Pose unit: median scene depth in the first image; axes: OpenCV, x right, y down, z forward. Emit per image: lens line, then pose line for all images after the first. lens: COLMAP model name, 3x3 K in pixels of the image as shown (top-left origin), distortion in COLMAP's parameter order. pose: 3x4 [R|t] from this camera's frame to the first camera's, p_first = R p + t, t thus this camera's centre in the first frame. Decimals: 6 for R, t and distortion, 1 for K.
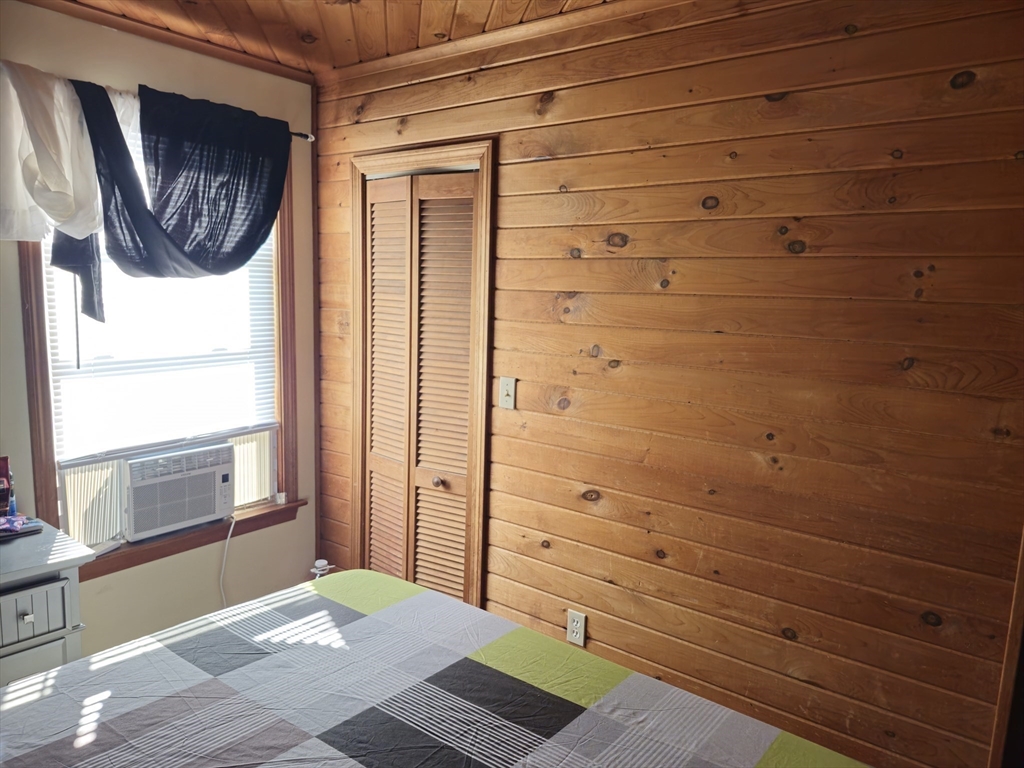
lens RADIAL K [[714.6, 0, 512.0], [0, 714.6, 384.0], [0, 0, 1]] dist [0.048585, -0.002460]
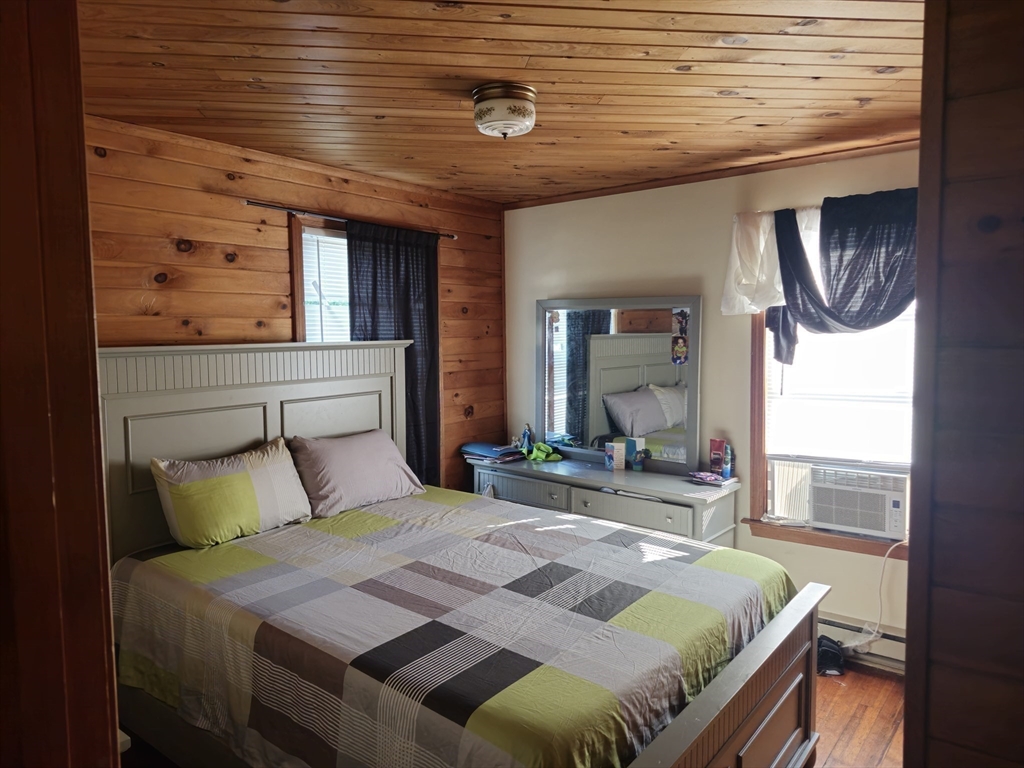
lens RADIAL K [[714.6, 0, 512.0], [0, 714.6, 384.0], [0, 0, 1]] dist [0.048585, -0.002460]
pose [[0.020676, 0.051831, -0.998442, 1.221118], [-0.128706, 0.990484, 0.048752, -0.061320], [0.991467, 0.127497, 0.027150, 0.558270]]
